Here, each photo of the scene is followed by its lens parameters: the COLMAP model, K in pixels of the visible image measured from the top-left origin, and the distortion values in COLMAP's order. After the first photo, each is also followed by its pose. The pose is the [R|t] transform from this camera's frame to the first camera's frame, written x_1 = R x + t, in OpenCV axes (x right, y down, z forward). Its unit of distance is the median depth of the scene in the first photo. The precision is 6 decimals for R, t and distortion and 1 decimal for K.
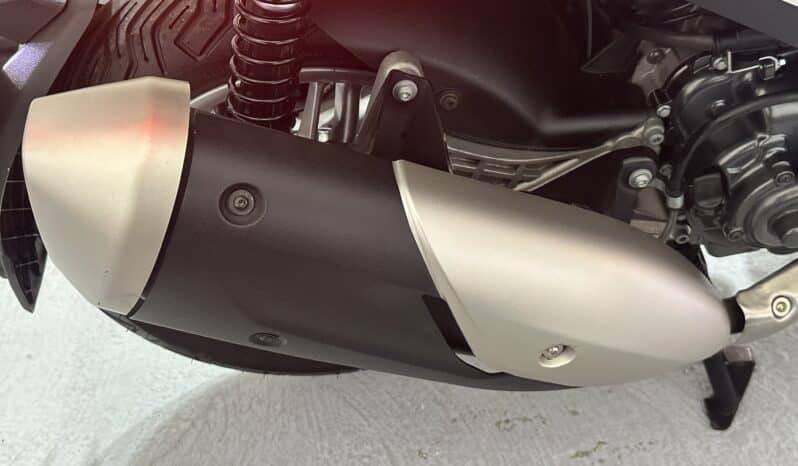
lens RADIAL K [[988.4, 0, 387.9], [0, 988.4, 232.4], [0, 0, 1]] dist [0.022983, 0.022761]
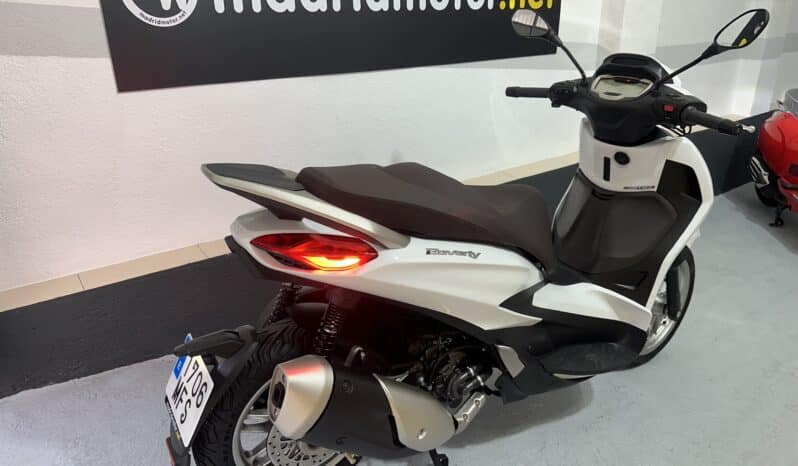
lens RADIAL K [[560.3, 0, 398.5], [0, 560.3, 230.9], [0, 0, 1]] dist [0.046069, -0.054596]
pose [[0.872943, 0.008588, 0.487746, -0.695984], [0.220230, 0.885217, -0.409743, 0.245694], [-0.435280, 0.465099, 0.770853, -0.595207]]
